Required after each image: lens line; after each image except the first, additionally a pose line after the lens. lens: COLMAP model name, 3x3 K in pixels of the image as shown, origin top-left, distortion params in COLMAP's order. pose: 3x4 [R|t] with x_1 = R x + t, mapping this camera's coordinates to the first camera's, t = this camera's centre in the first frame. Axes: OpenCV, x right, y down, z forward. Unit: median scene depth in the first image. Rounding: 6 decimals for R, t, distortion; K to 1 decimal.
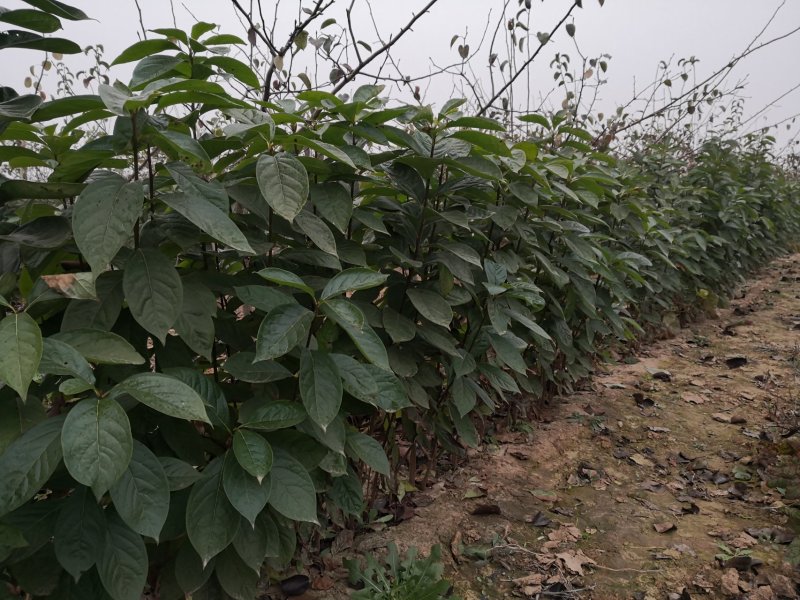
lens RADIAL K [[645.0, 0, 401.1], [0, 645.0, 301.9], [0, 0, 1]] dist [0.006095, -0.013111]
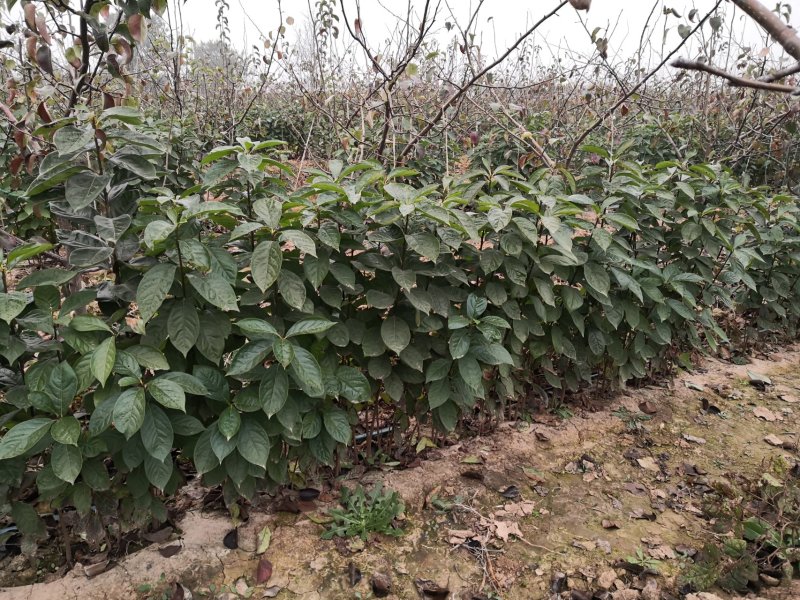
lens RADIAL K [[645.0, 0, 399.7], [0, 645.0, 298.3], [0, 0, 1]] dist [0.006095, -0.013111]
pose [[0.920636, 0.144930, -0.362525, 0.434269], [-0.091251, 0.982705, 0.161133, -0.235053], [0.379608, -0.115264, 0.917939, -0.221788]]
